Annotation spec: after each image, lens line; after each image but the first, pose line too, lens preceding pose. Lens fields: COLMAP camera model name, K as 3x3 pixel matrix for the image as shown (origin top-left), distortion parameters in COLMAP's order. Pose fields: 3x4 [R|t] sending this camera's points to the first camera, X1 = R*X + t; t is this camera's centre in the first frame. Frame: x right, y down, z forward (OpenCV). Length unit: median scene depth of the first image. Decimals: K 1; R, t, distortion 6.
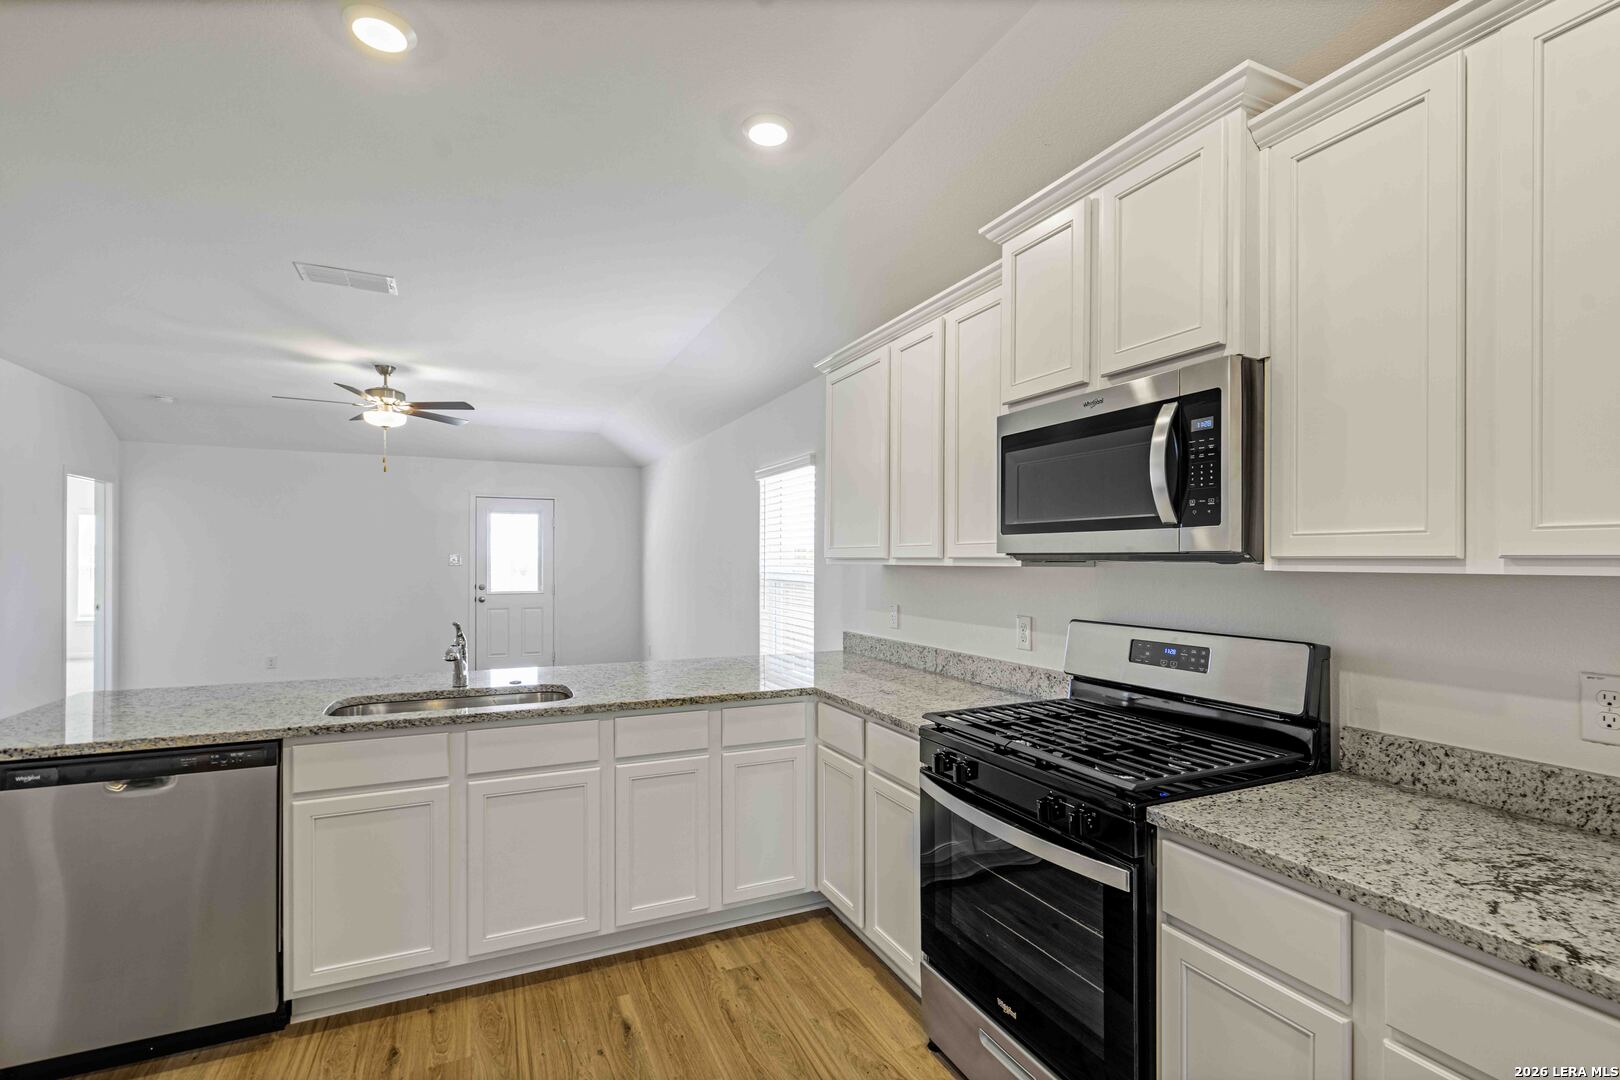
lens RADIAL K [[748.1, 0, 759.9], [0, 748.1, 550.0], [0, 0, 1]] dist [-0.004363, 0.002907]
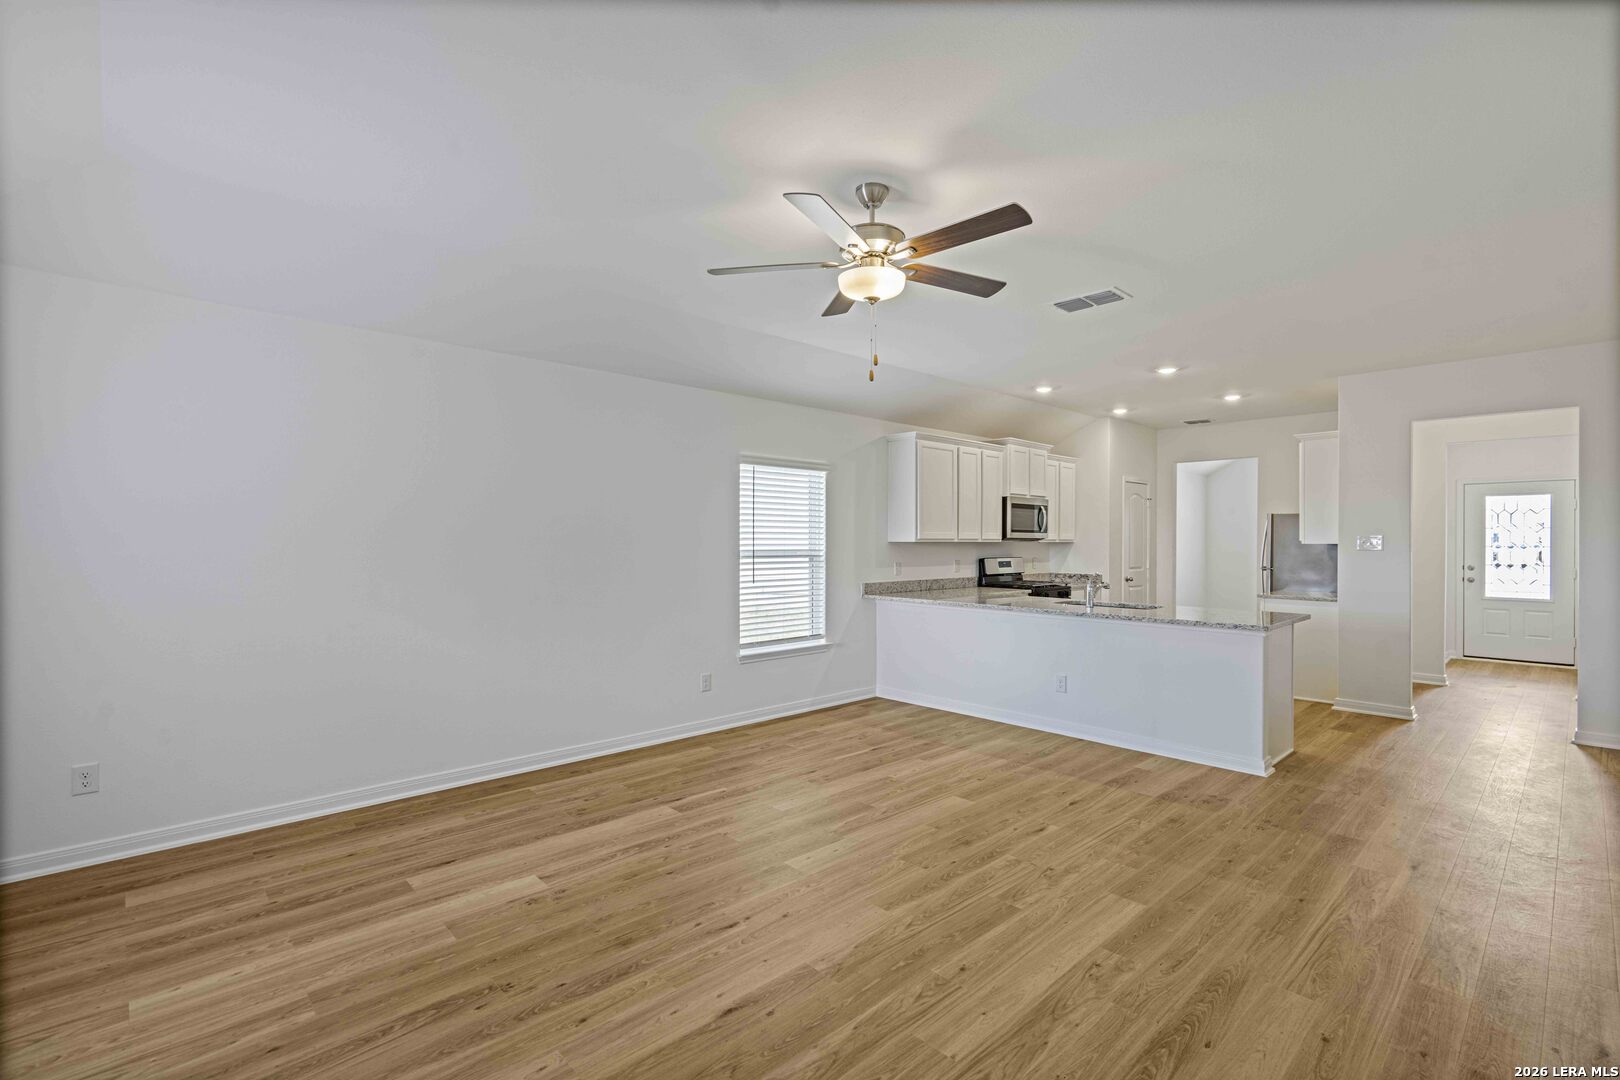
lens RADIAL K [[748.1, 0, 812.5], [0, 748.1, 544.5], [0, 0, 1]] dist [-0.004363, 0.002907]
pose [[-0.351244, -0.000809, 0.936284, -1.763304], [-0.005899, 0.999982, -0.001348, 0.031624], [-0.936265, -0.005997, -0.351242, 2.119470]]
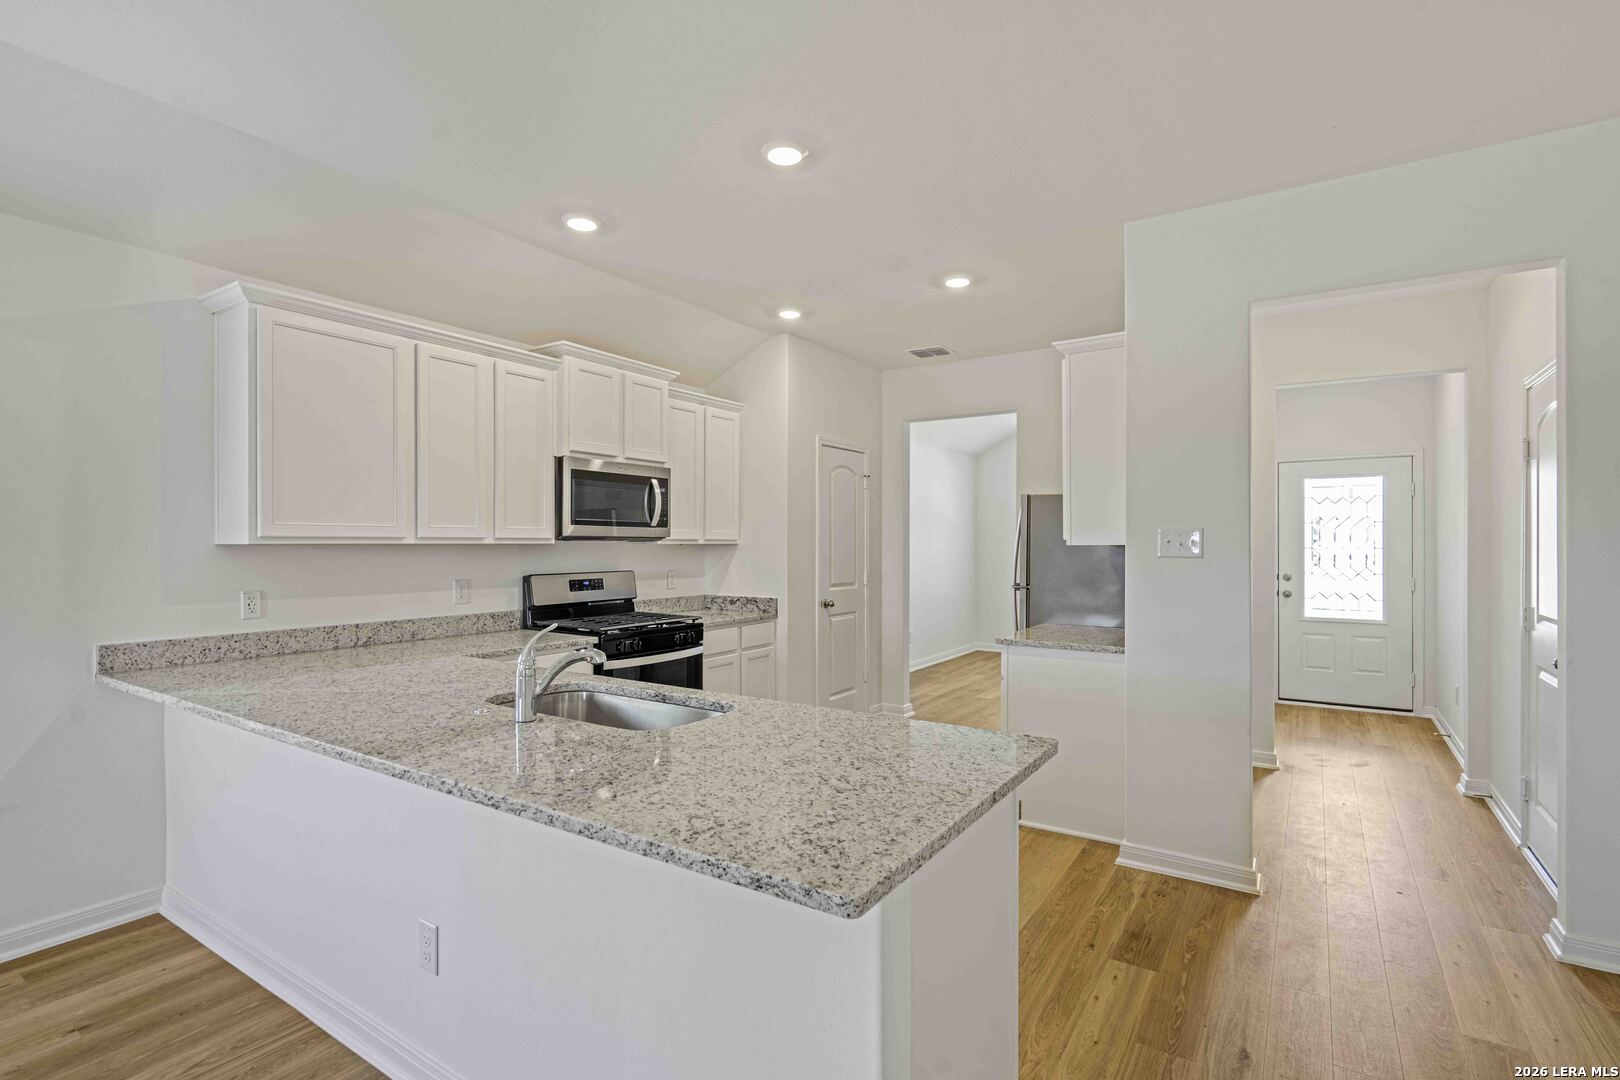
lens RADIAL K [[748.1, 0, 820.5], [0, 748.1, 548.6], [0, 0, 1]] dist [-0.004363, 0.002907]
pose [[-0.555896, 0.002971, 0.831246, -1.019472], [0.000573, 0.999995, -0.003191, 0.028859], [-0.831251, -0.001298, -0.555895, 1.043245]]
